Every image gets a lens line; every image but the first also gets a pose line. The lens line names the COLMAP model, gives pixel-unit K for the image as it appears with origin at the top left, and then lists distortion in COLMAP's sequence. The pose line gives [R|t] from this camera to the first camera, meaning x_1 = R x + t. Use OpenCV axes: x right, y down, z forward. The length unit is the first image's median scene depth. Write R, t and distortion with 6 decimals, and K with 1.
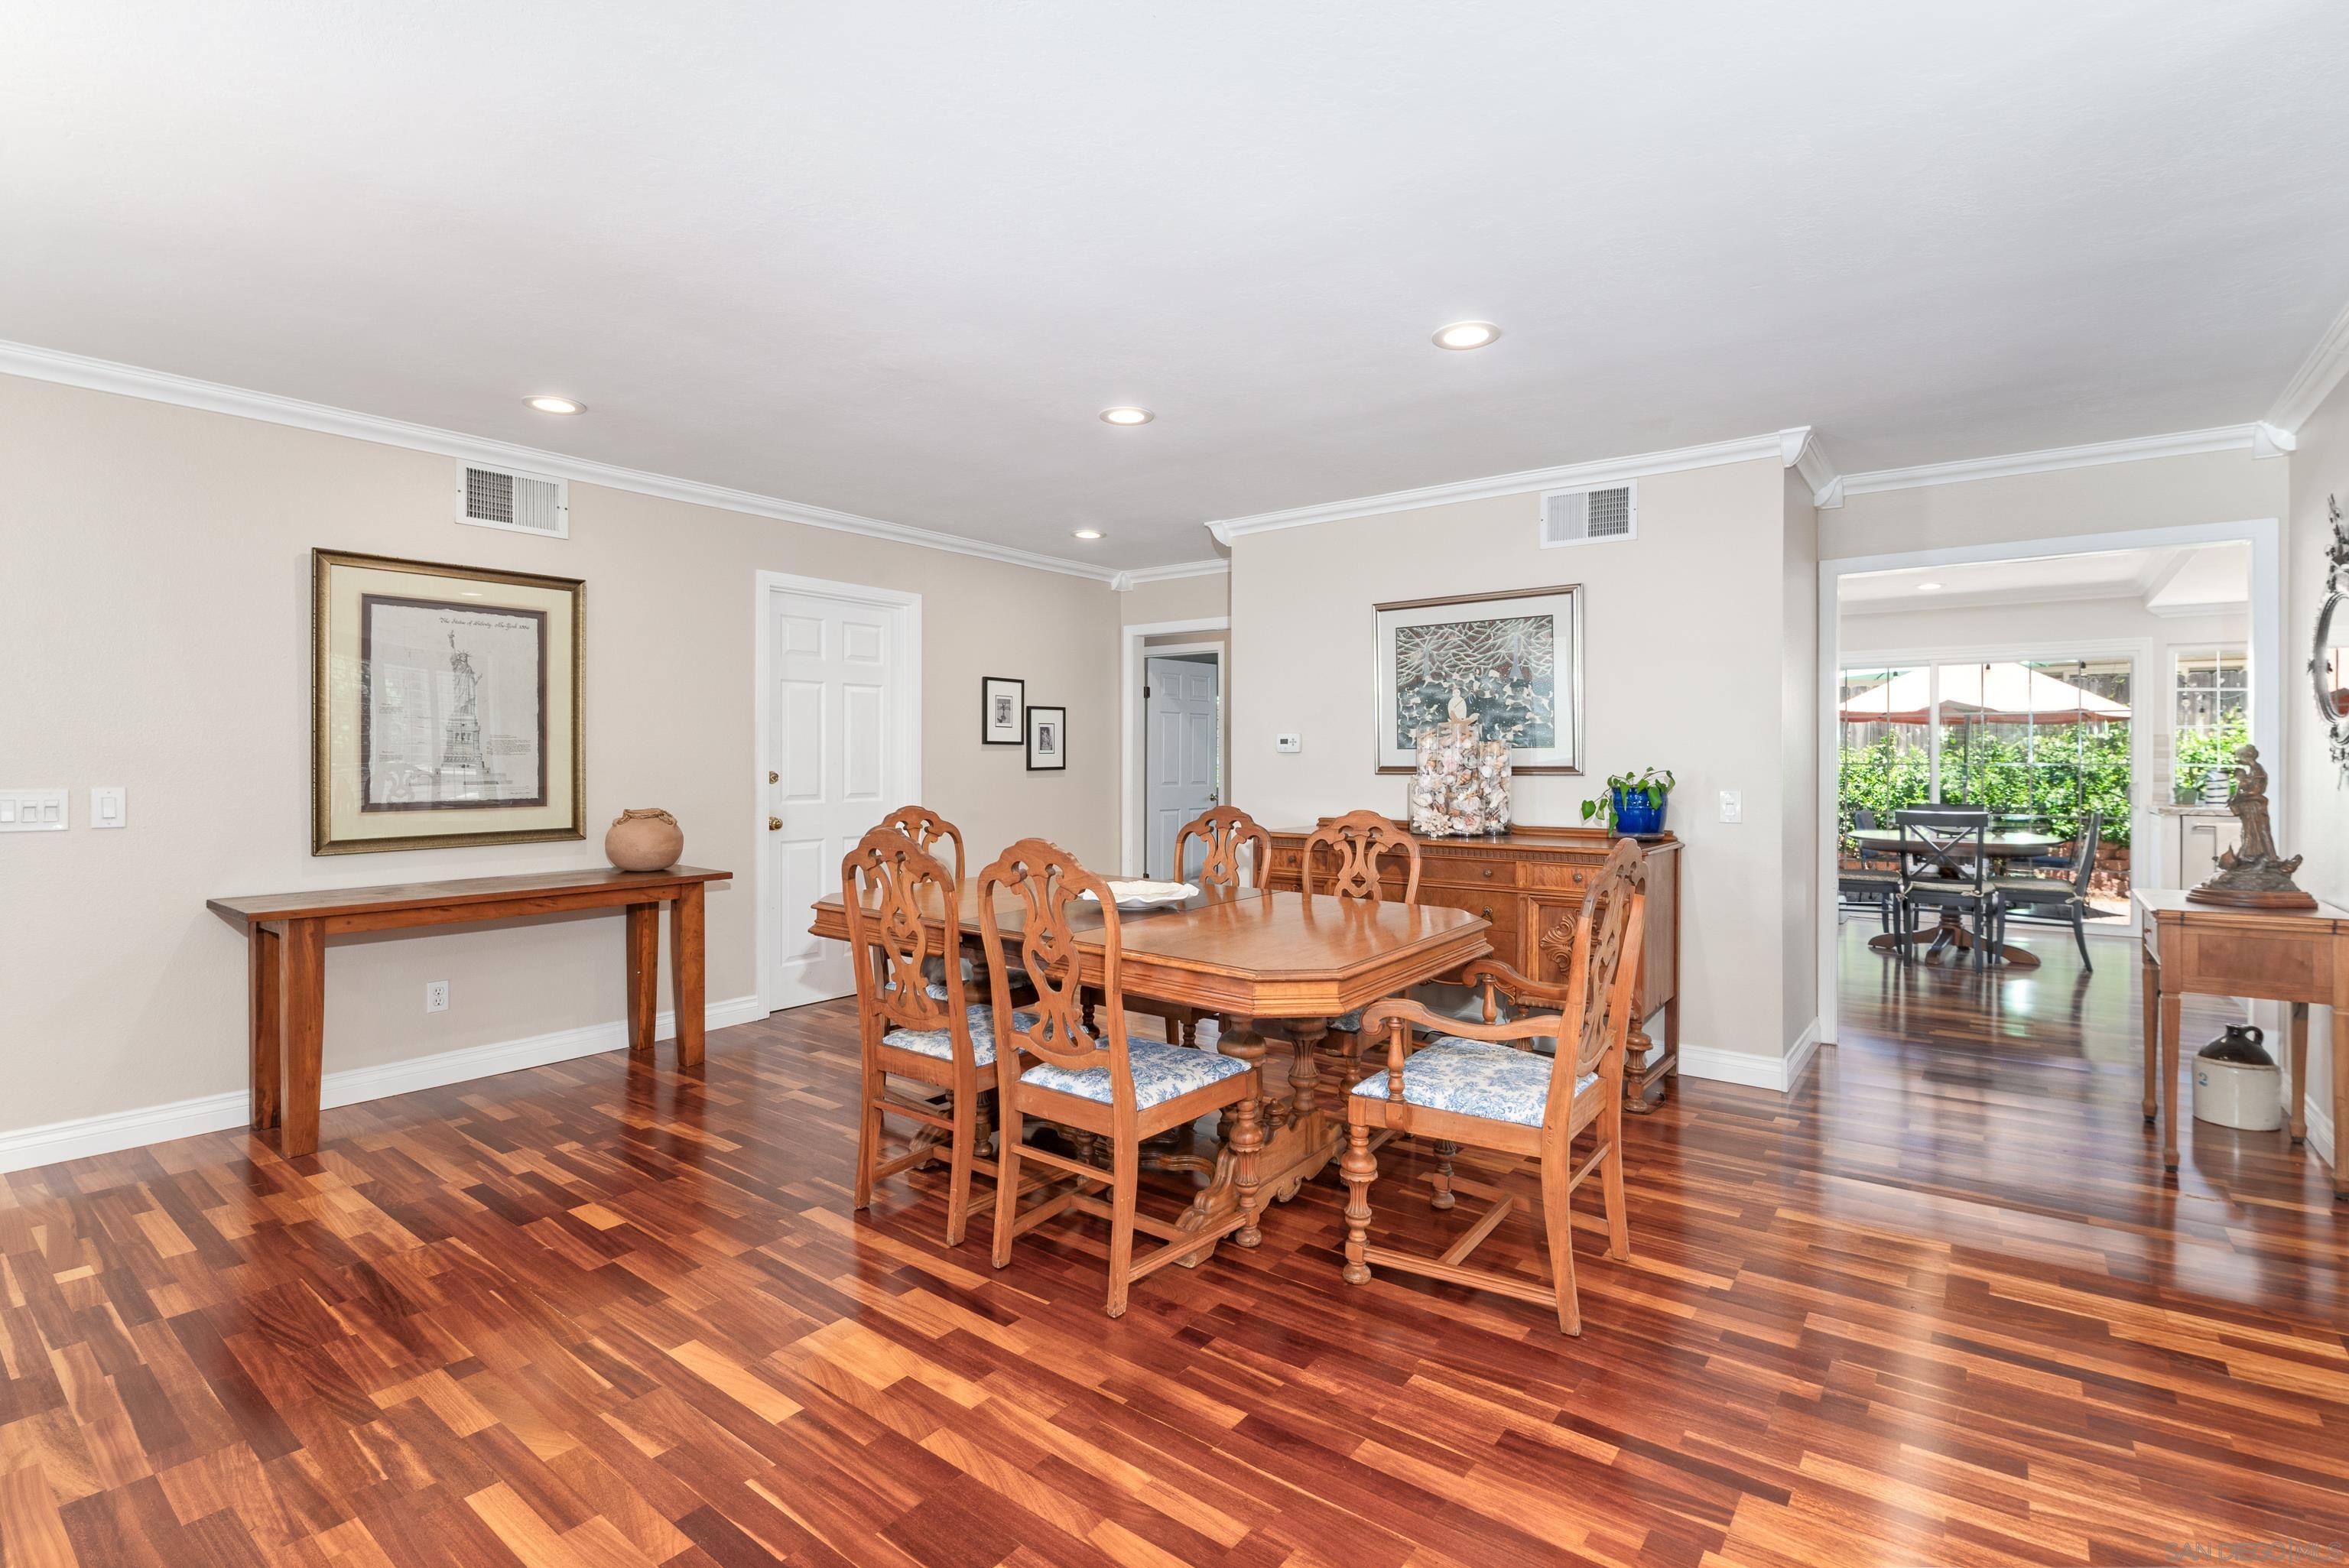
lens RADIAL K [[1082.9, 0, 1207.8], [0, 1082.9, 763.5], [0, 0, 1]] dist [-0.004004, -0.001426]
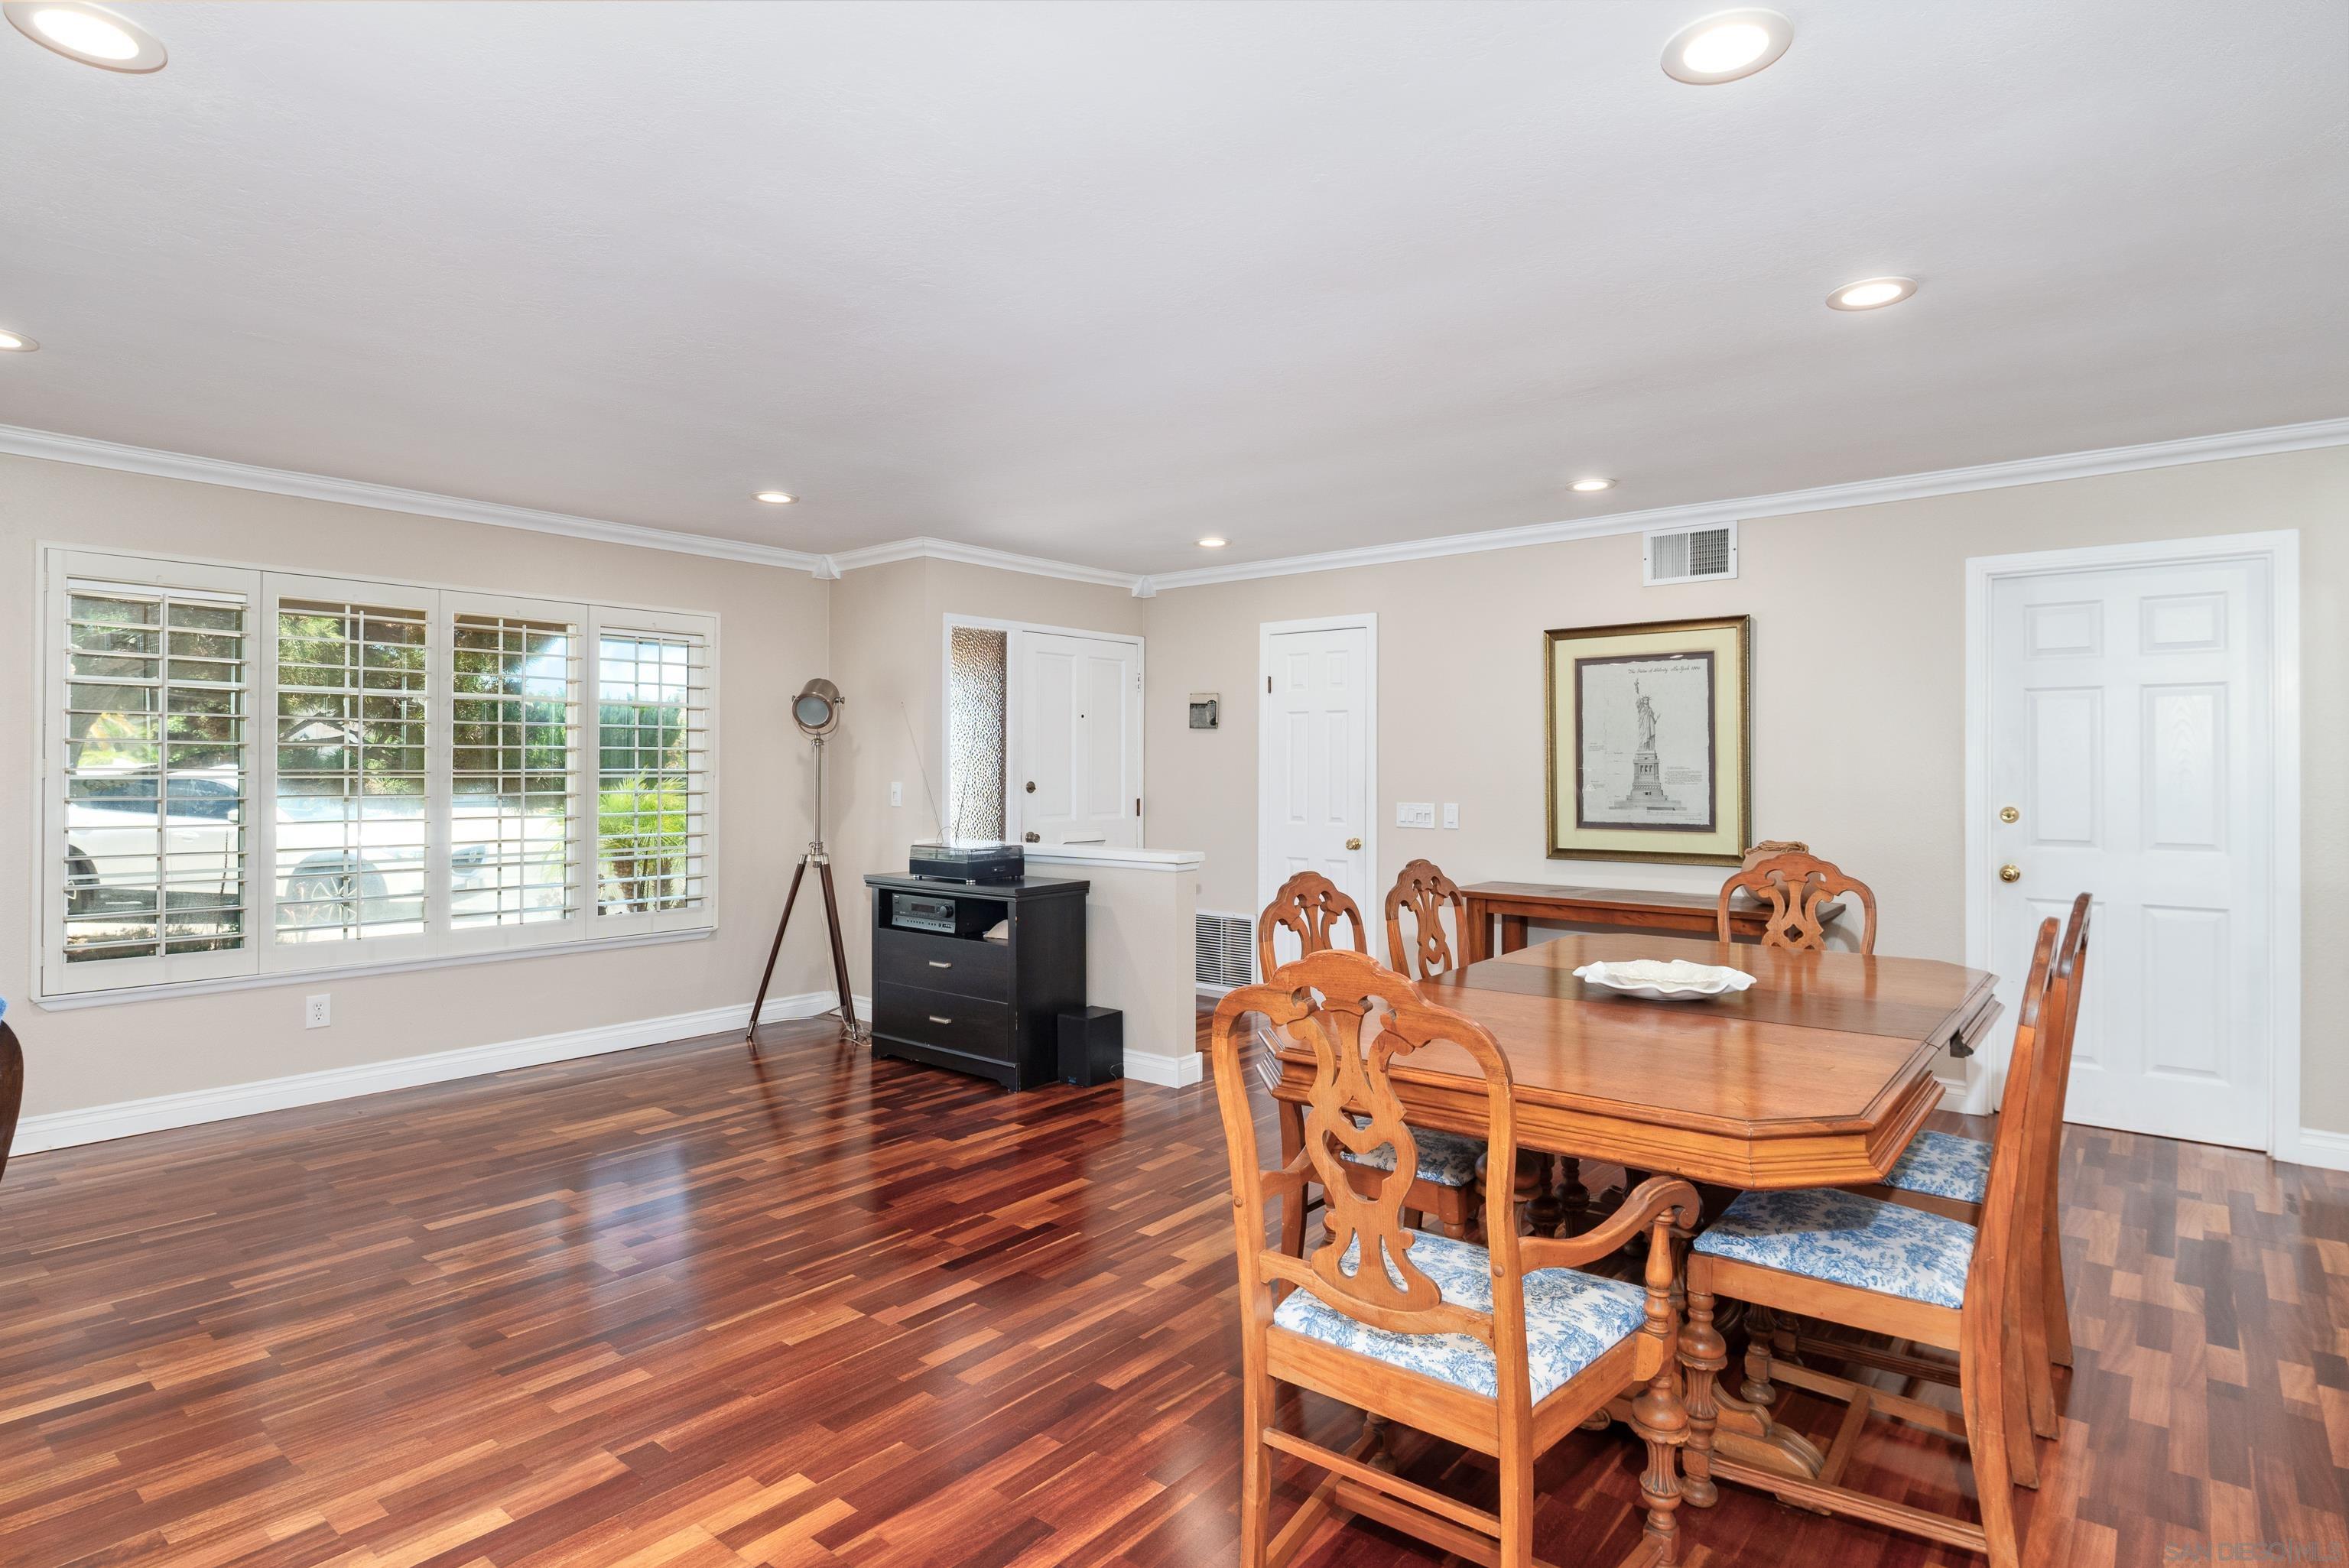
lens RADIAL K [[1243.6, 0, 1215.8], [0, 1243.6, 765.5], [0, 0, 1]] dist [0.002598, 0.000350]
pose [[-0.035824, -0.004902, -0.999346, 0.806577], [-0.008432, 0.999954, -0.004603, -0.021652], [0.999323, 0.008262, -0.035864, 0.701514]]
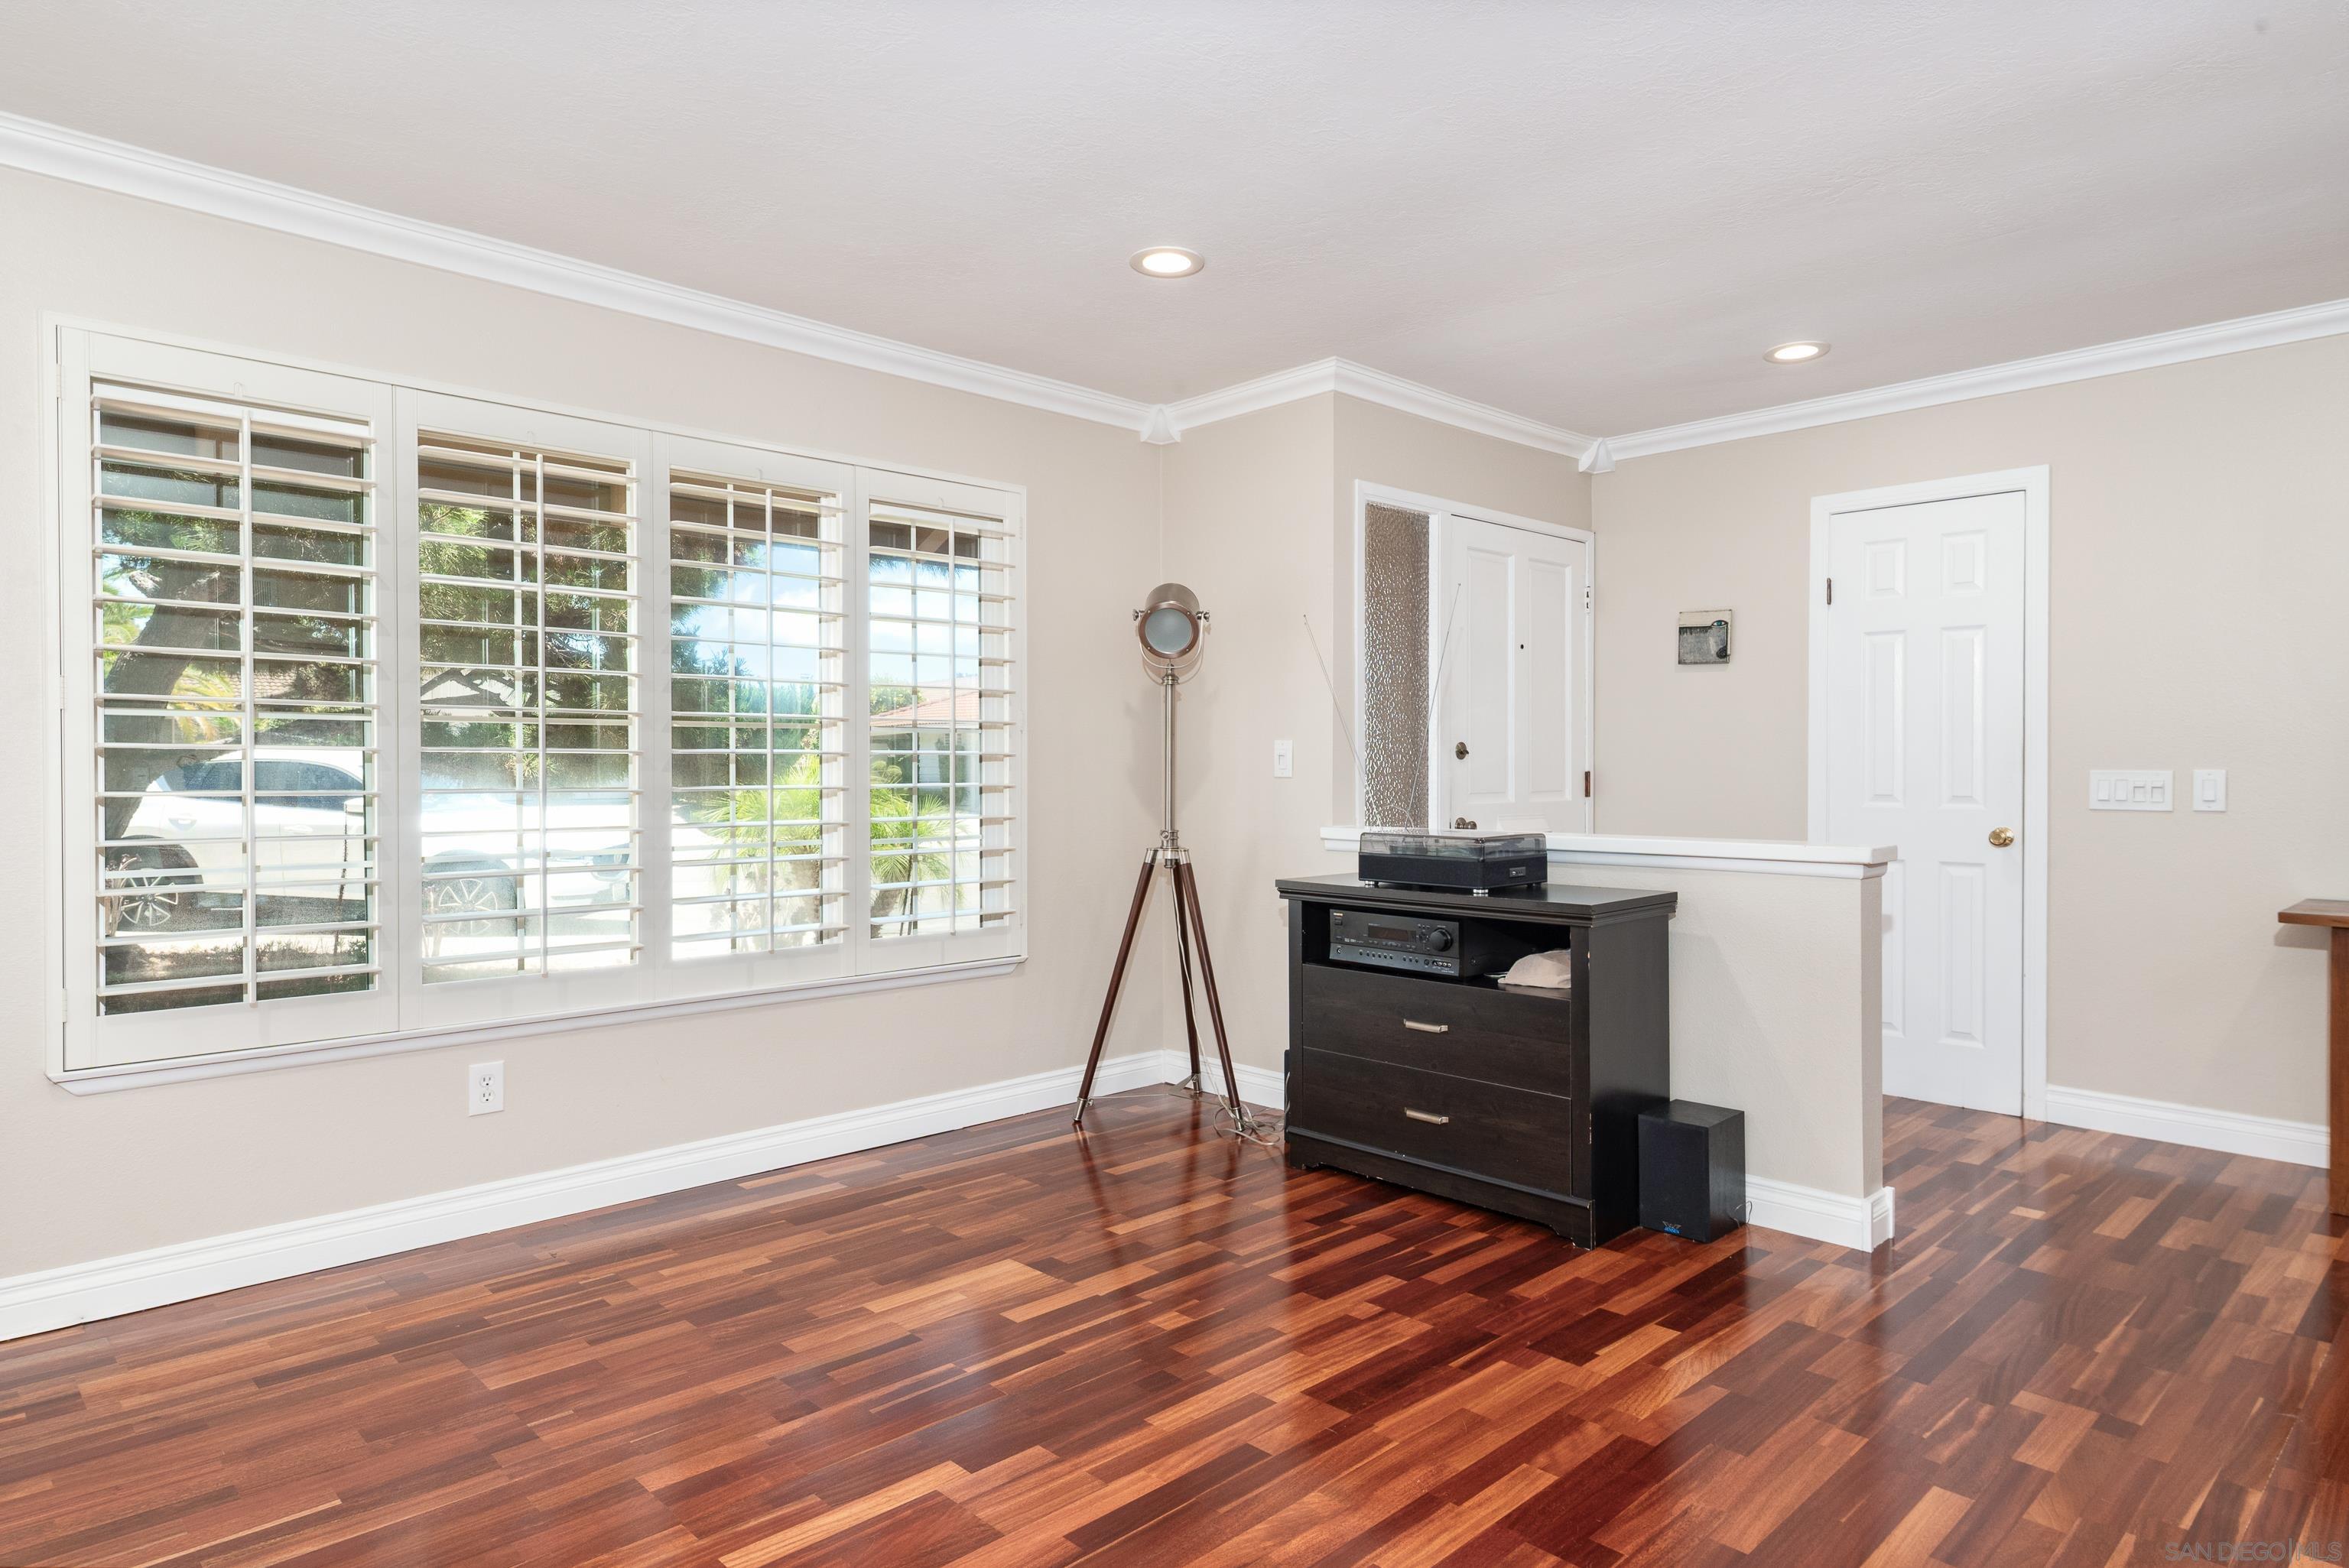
lens RADIAL K [[1379.1, 0, 1198.1], [0, 1379.1, 792.1], [0, 0, 1]] dist [0.020738, -0.001905]
pose [[-0.151407, 0.014894, -0.988359, 0.330861], [-0.006925, 0.999846, 0.016127, 0.027976], [0.988447, 0.009286, -0.151281, 0.287848]]
